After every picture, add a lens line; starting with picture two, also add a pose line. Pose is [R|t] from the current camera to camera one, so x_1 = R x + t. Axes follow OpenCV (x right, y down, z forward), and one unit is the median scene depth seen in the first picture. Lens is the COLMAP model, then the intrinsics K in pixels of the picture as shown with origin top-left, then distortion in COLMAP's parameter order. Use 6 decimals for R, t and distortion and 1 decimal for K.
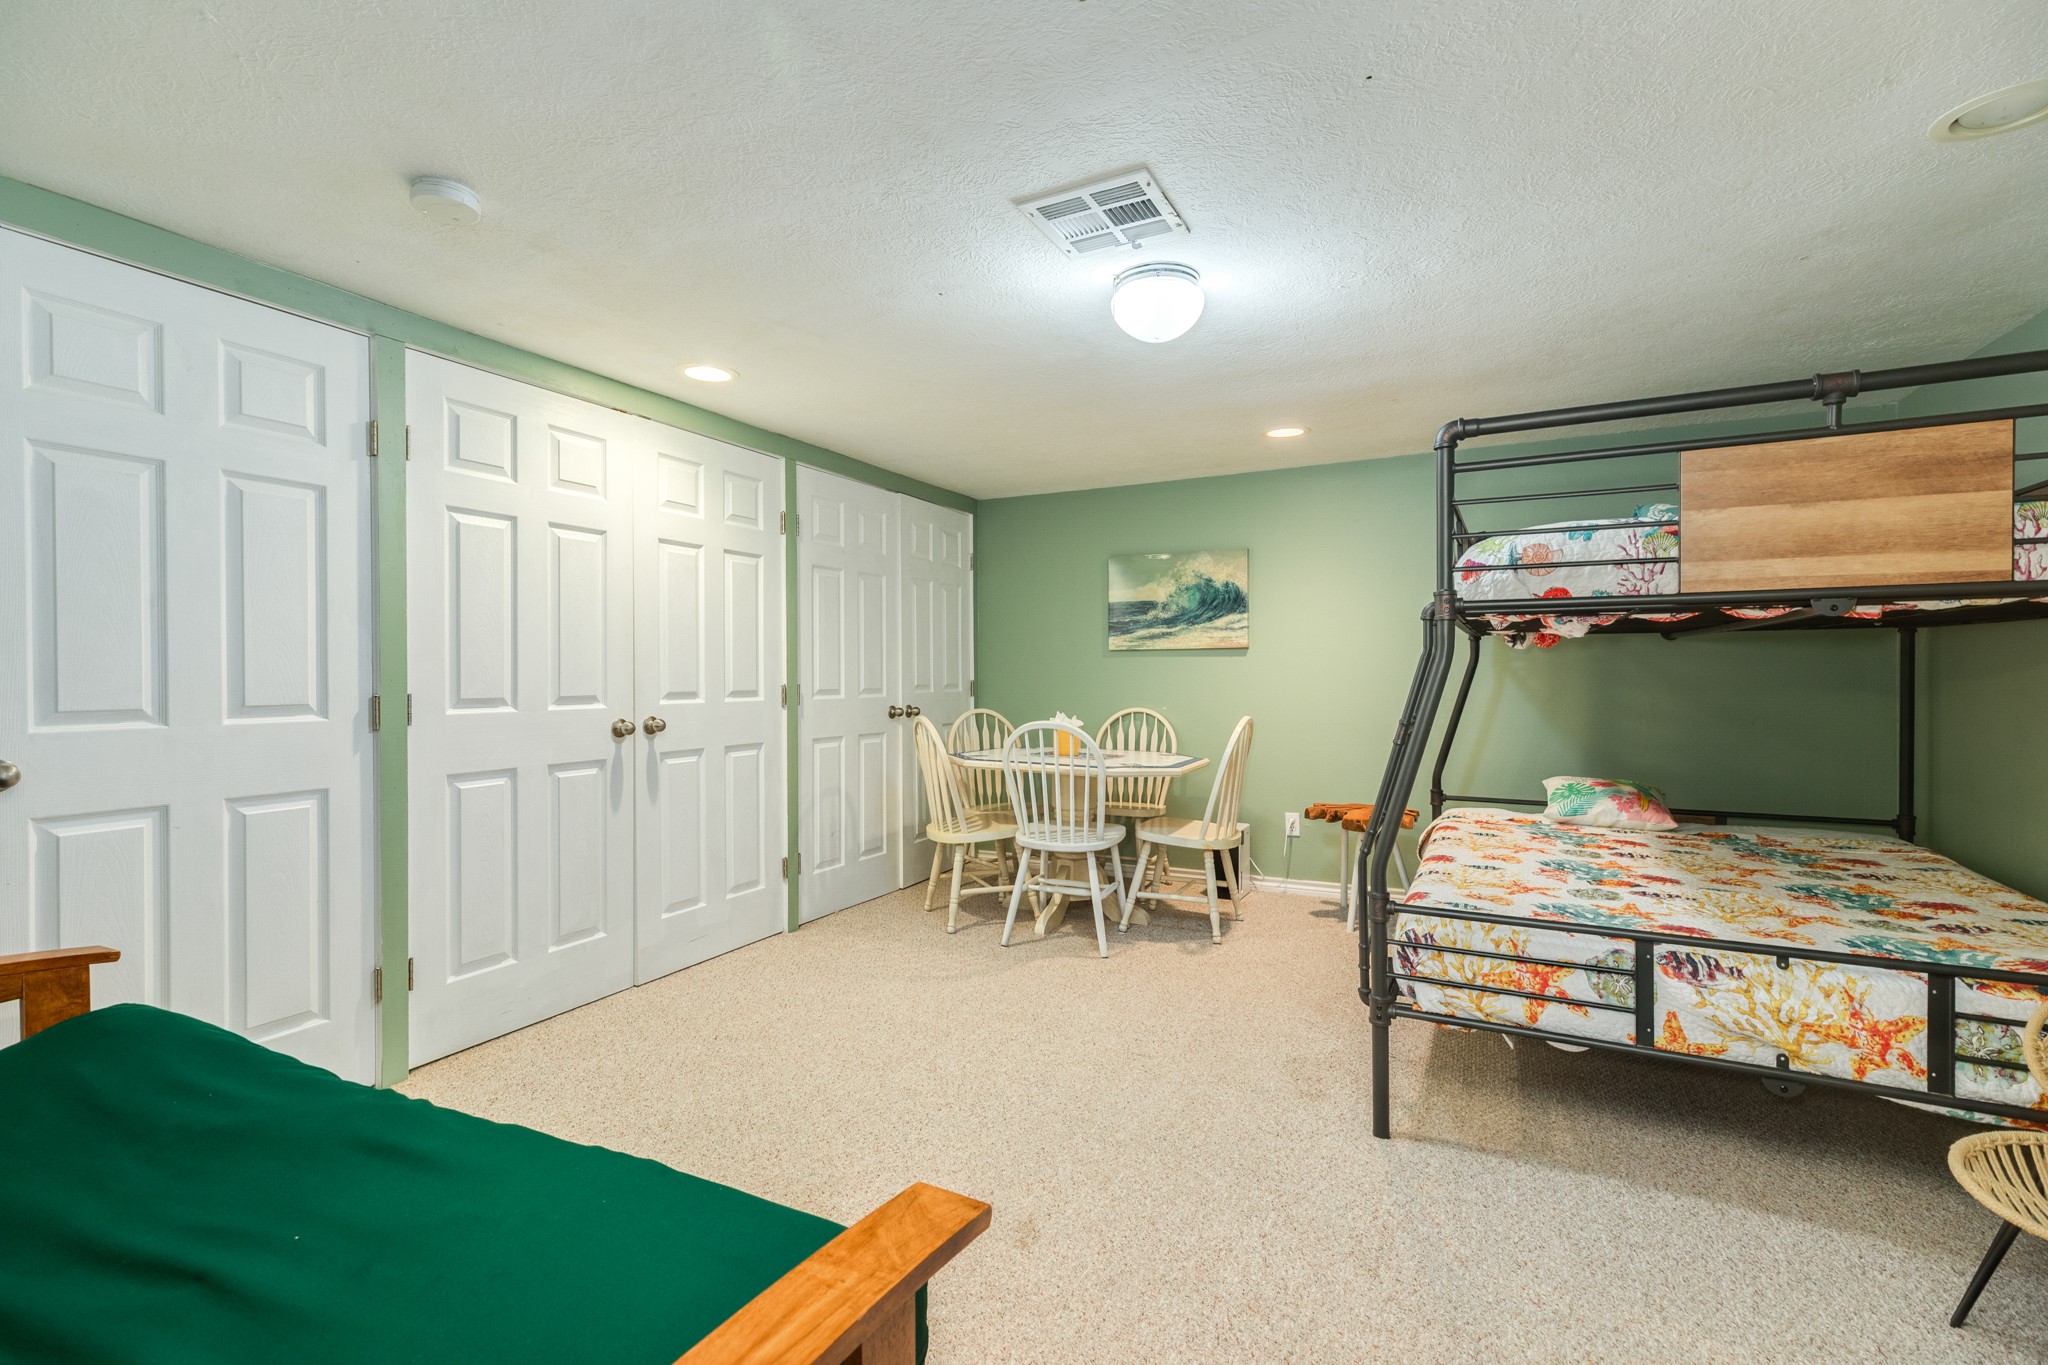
lens RADIAL K [[916.4, 0, 1020.6], [0, 916.4, 681.5], [0, 0, 1]] dist [-0.002165, -0.000473]
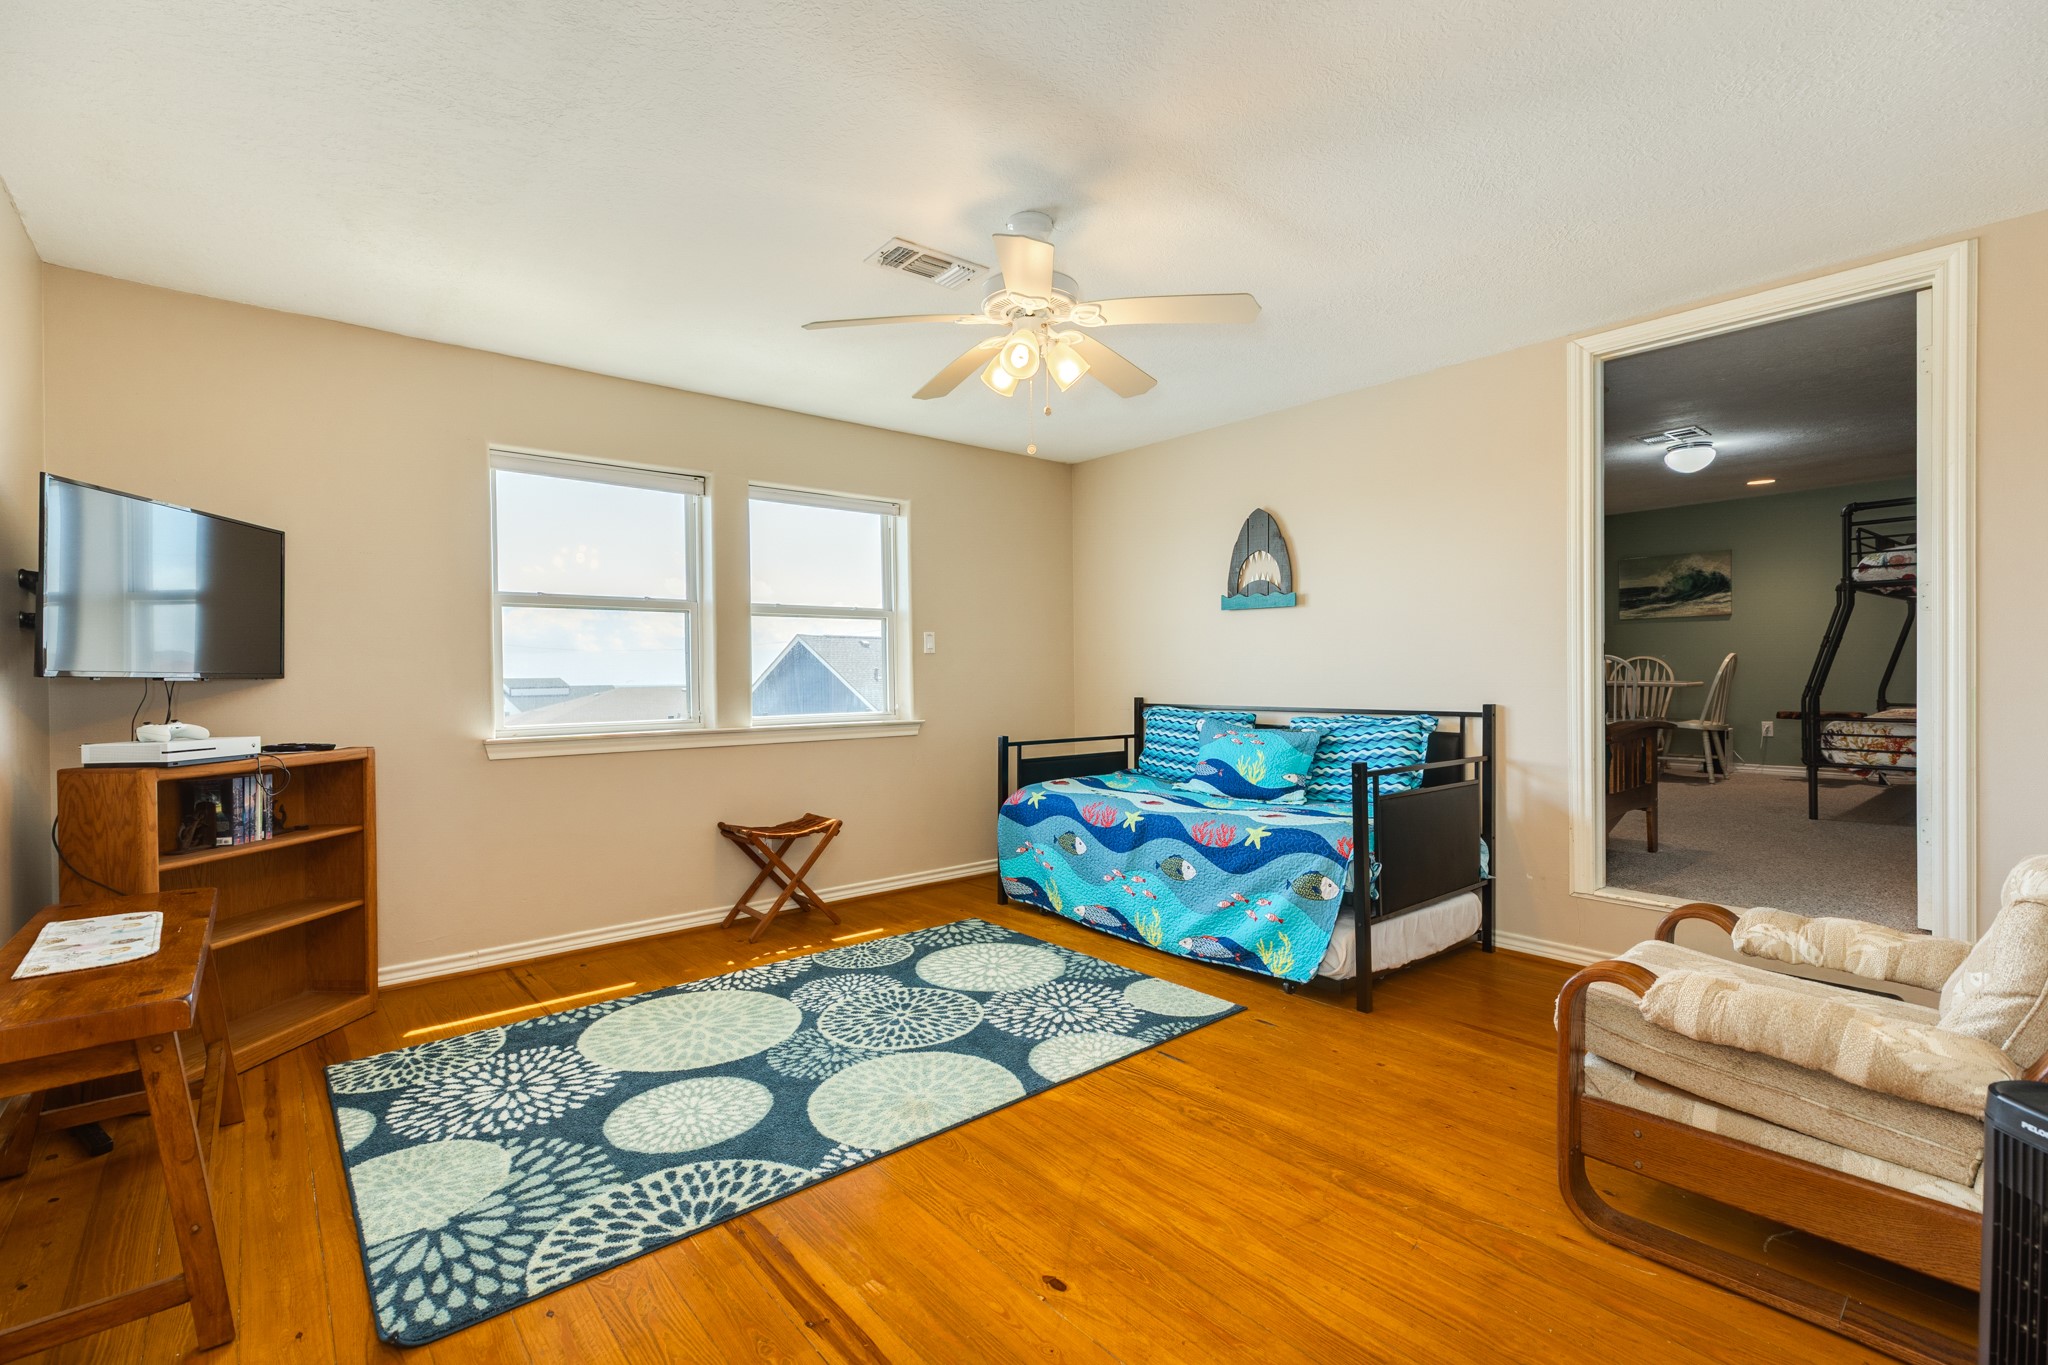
lens RADIAL K [[916.4, 0, 1018.0], [0, 916.4, 677.6], [0, 0, 1]] dist [-0.002165, -0.000473]
pose [[0.920358, -0.008481, -0.390984, -0.263611], [0.008153, 0.999964, -0.002500, 0.066277], [0.390991, -0.000886, 0.920394, -0.917781]]
